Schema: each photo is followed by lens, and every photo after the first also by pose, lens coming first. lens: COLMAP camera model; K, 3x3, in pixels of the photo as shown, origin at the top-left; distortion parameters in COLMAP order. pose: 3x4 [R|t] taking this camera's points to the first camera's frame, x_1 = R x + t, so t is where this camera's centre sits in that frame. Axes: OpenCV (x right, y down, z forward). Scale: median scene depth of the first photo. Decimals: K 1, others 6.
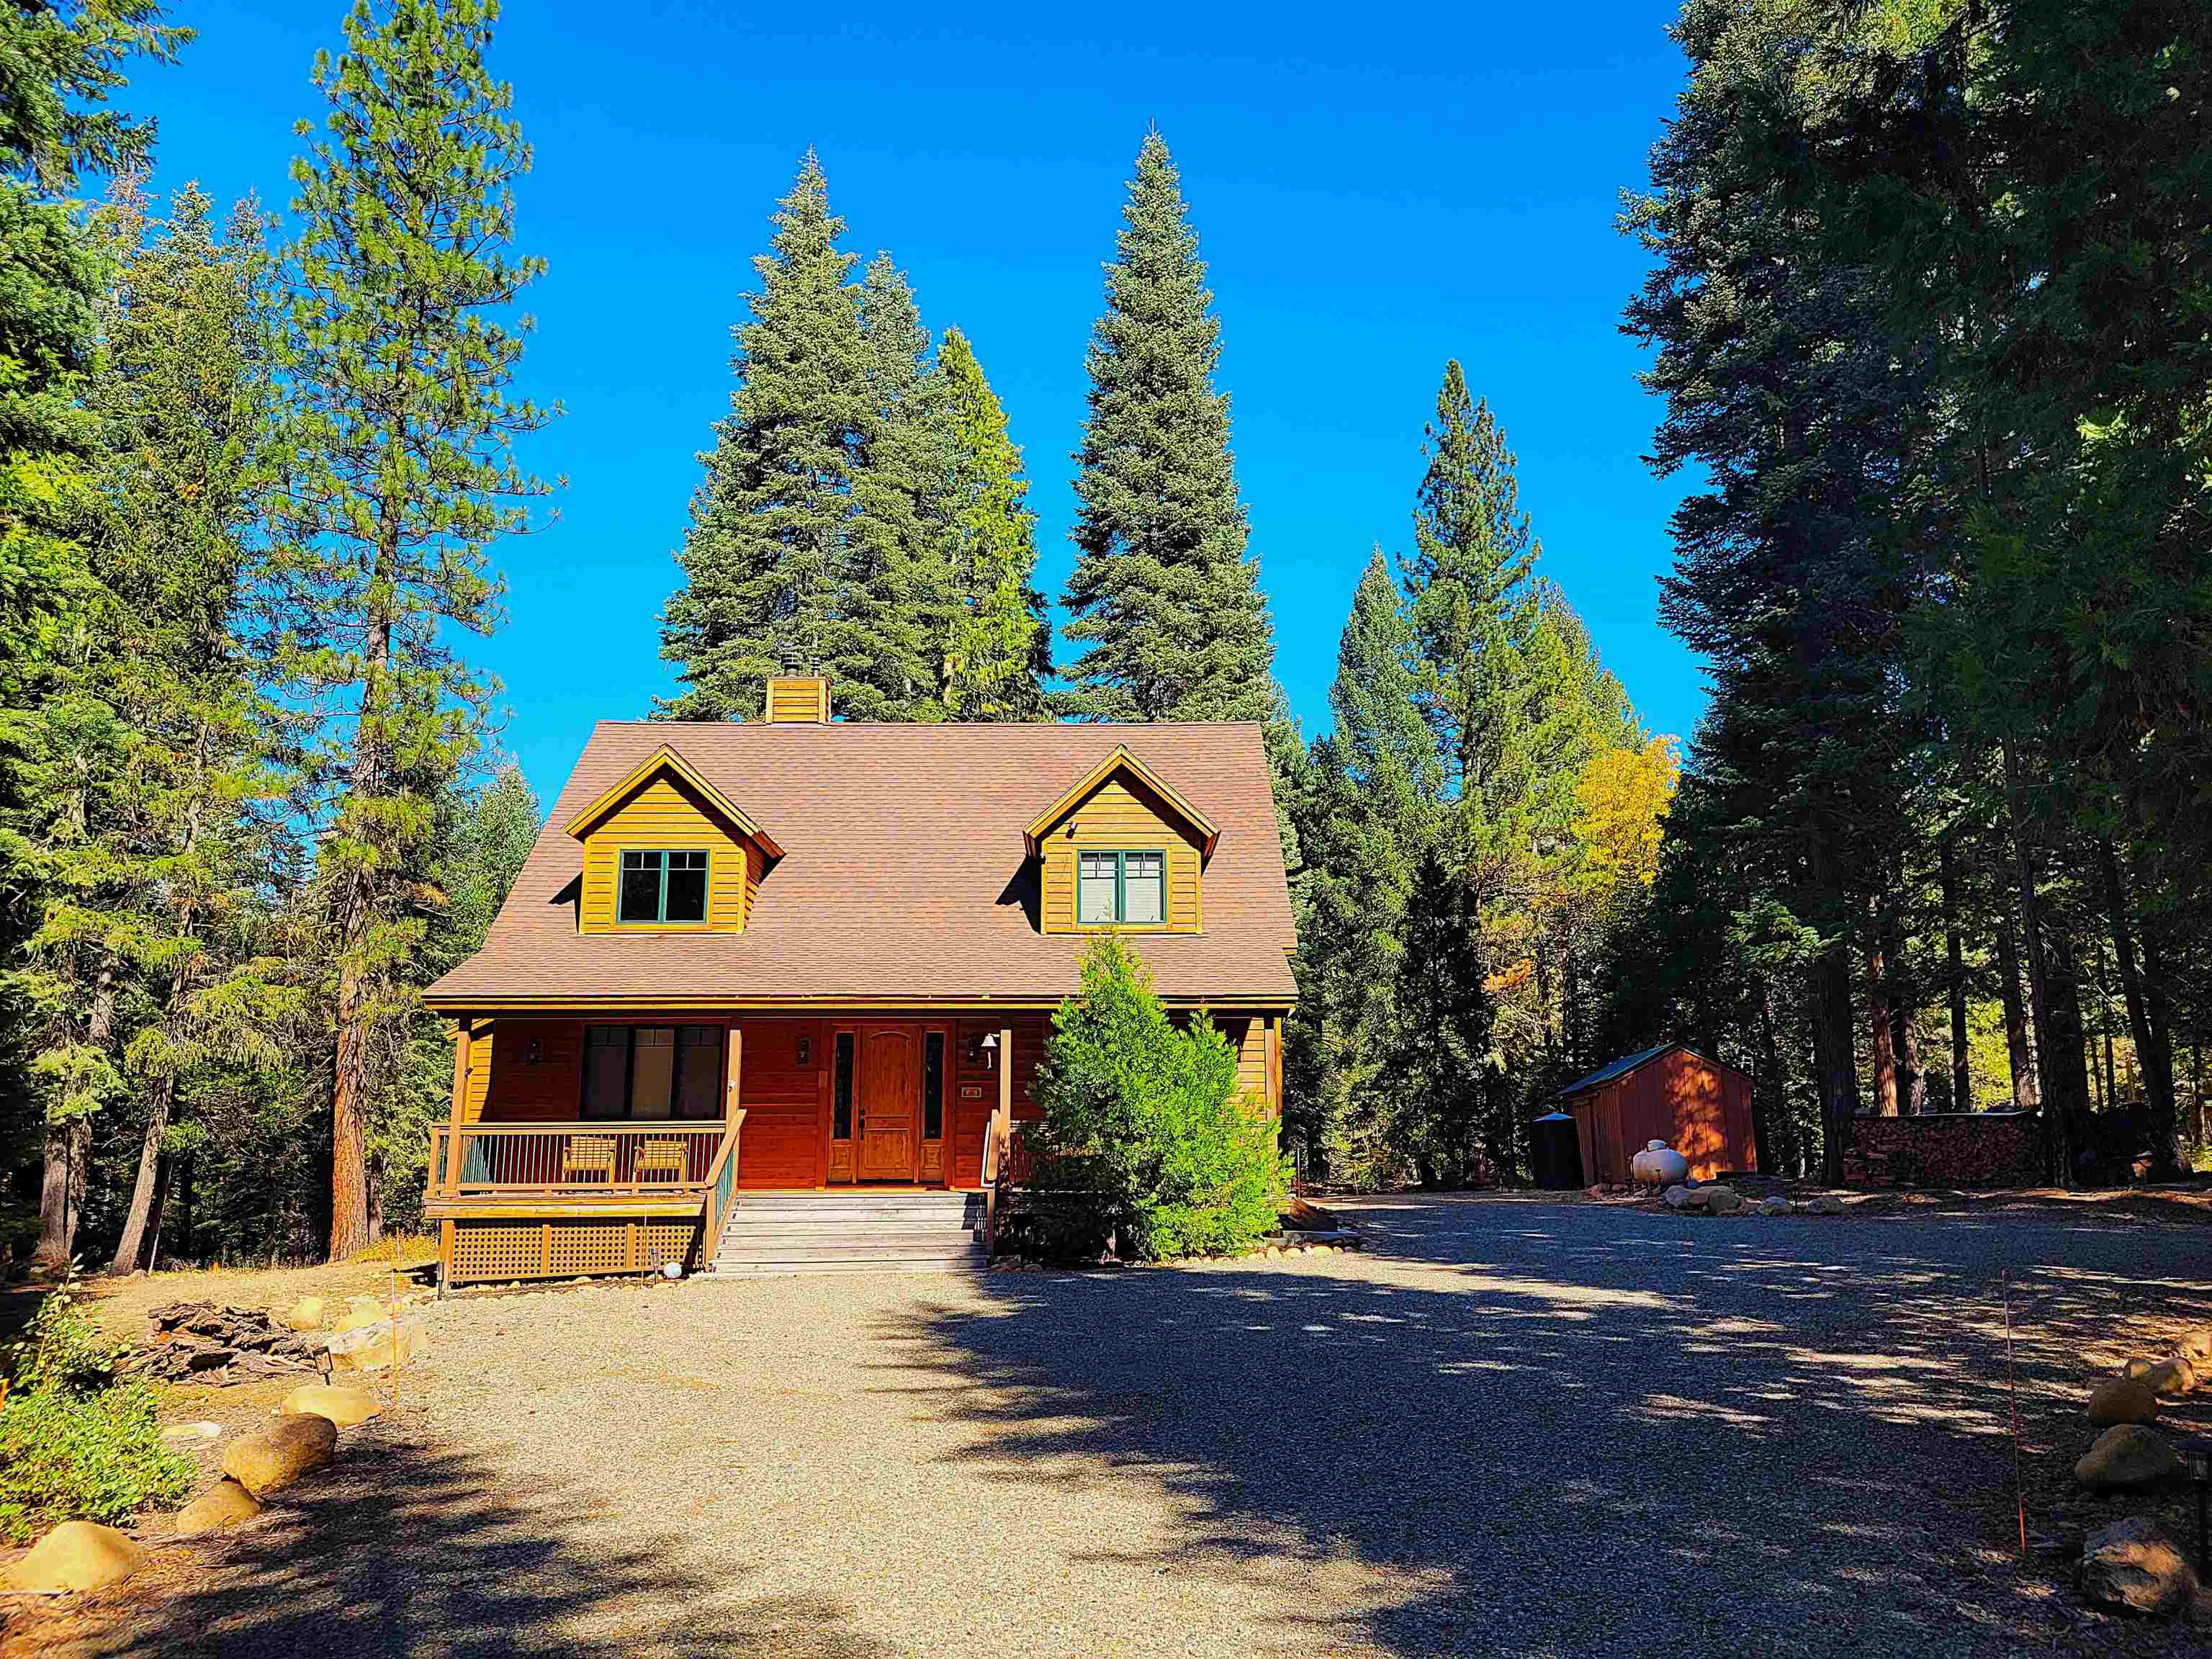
lens RADIAL K [[1354.5, 0, 1108.6], [0, 1354.5, 836.4], [0, 0, 1]] dist [0.034160, -0.011685]
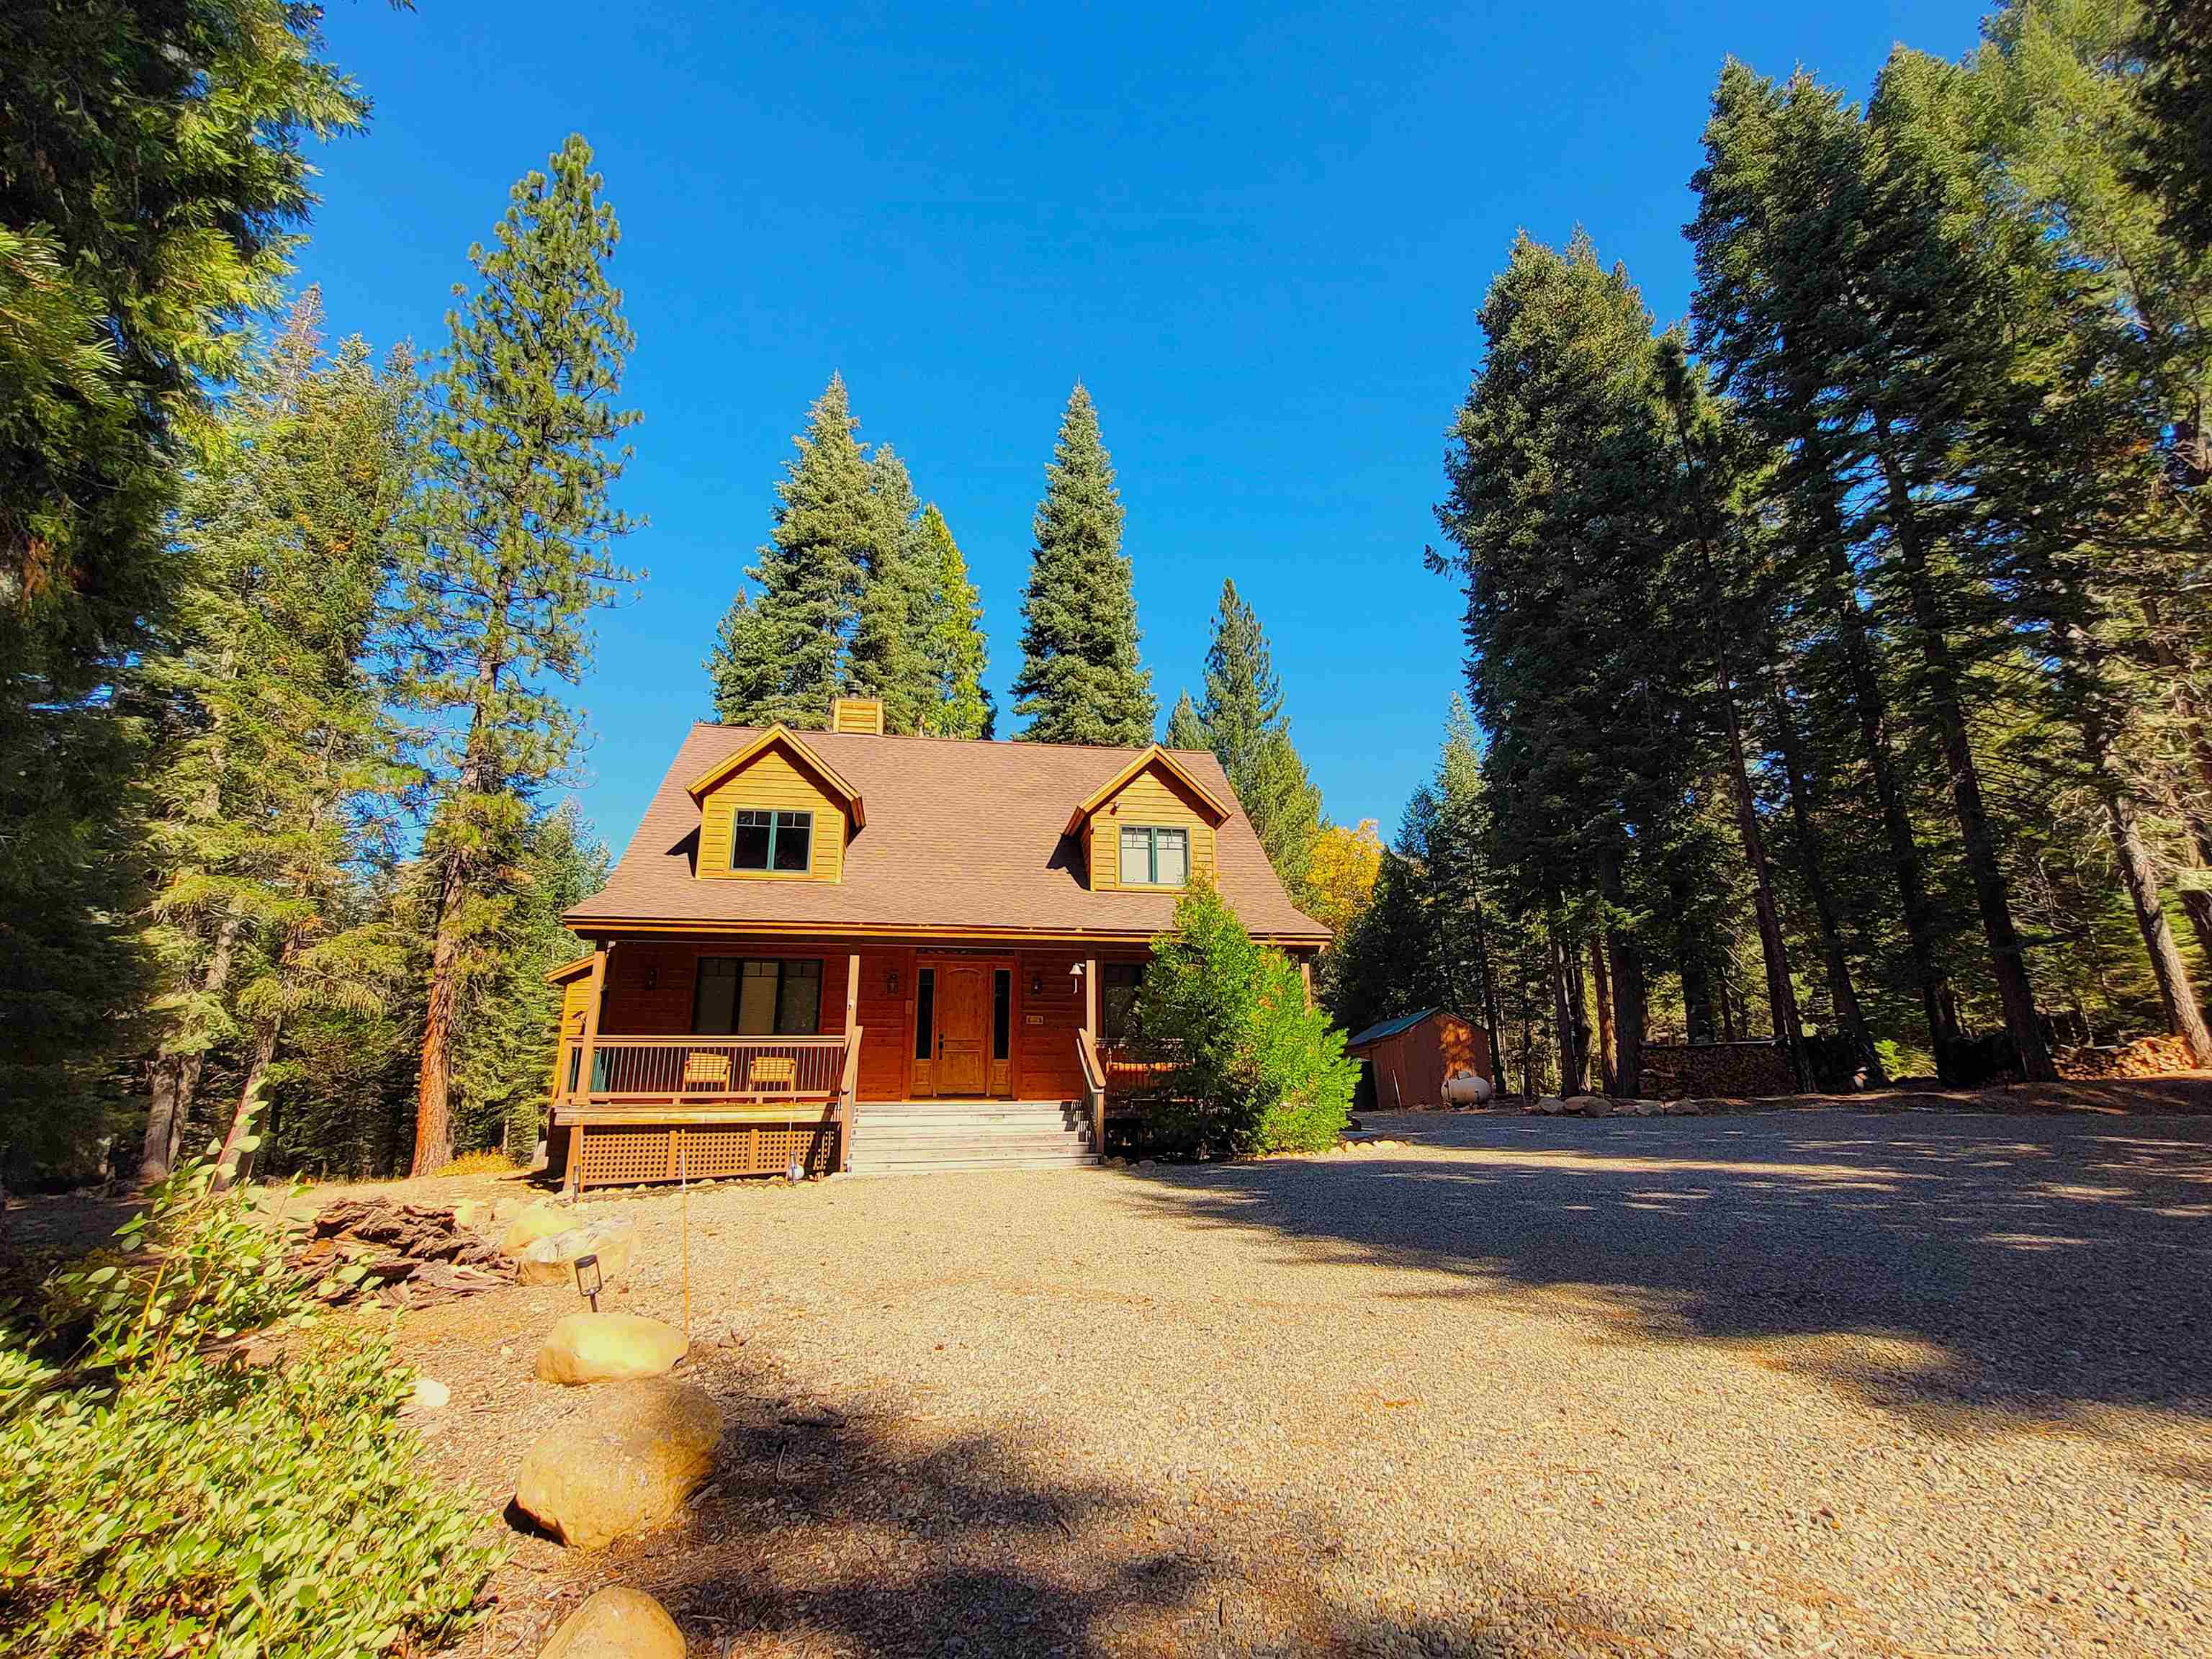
lens RADIAL K [[891.4, 0, 1106.0], [0, 891.4, 829.5], [0, 0, 1]] dist [0.000626, 0.000119]
pose [[0.988493, 0.038359, 0.146325, -0.088791], [-0.028630, 0.997273, -0.068023, 0.040479], [-0.148535, 0.063051, 0.986895, 0.113307]]
